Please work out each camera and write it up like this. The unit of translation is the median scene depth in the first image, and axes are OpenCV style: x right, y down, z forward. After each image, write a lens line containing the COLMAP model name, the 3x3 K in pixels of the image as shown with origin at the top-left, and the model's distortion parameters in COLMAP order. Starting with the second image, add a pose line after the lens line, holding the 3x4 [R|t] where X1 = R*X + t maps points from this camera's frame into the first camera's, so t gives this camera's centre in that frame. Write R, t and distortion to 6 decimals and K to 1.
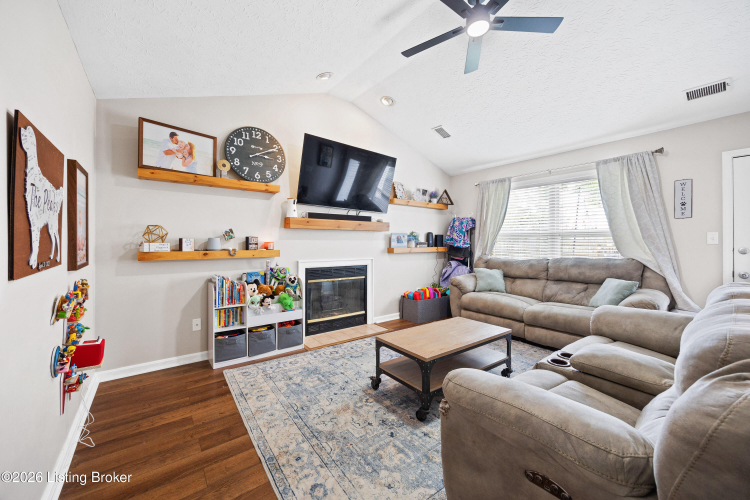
lens RADIAL K [[297.4, 0, 370.8], [0, 297.4, 249.0], [0, 0, 1]] dist [0.000721, 0.000242]
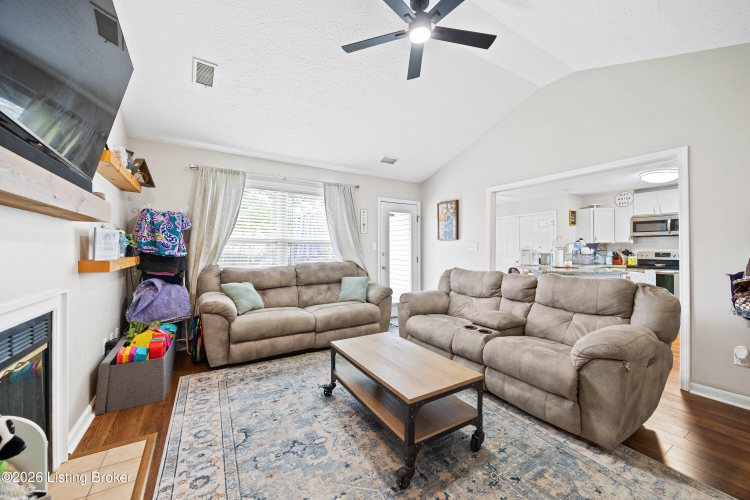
lens RADIAL K [[297.4, 0, 370.8], [0, 297.4, 249.0], [0, 0, 1]] dist [0.000721, 0.000242]
pose [[0.075971, 0.000200, 0.997110, -0.395424], [0.021624, 0.999764, -0.001848, -0.014434], [-0.996876, 0.021702, 0.075949, 0.660947]]
